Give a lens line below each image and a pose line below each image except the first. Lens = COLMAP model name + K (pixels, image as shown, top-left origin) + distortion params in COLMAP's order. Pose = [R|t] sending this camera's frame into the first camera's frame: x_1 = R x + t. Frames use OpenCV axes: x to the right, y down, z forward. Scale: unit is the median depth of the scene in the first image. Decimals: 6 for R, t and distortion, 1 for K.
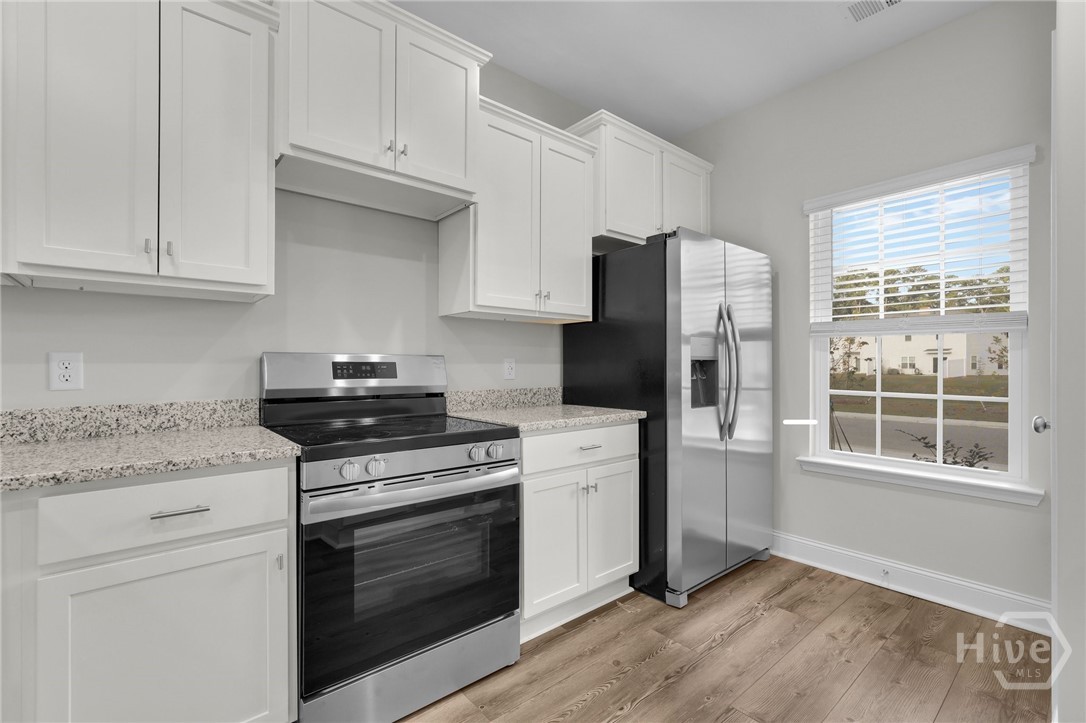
lens RADIAL K [[479.0, 0, 548.4], [0, 479.0, 364.3], [0, 0, 1]] dist [-0.000444, -0.000027]
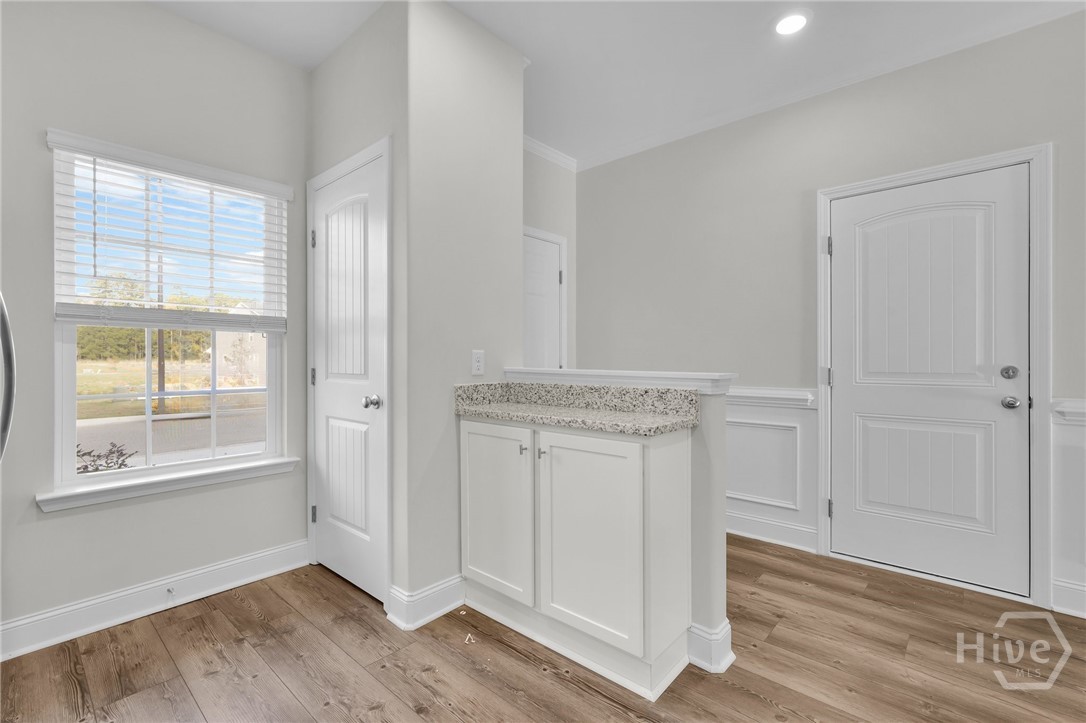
lens RADIAL K [[479.0, 0, 547.1], [0, 479.0, 357.0], [0, 0, 1]] dist [-0.000444, -0.000027]
pose [[-0.143111, 0.003770, 0.989699, -0.323581], [0.001372, 0.999993, -0.003611, -0.001766], [-0.989706, 0.000841, -0.143115, 0.472494]]
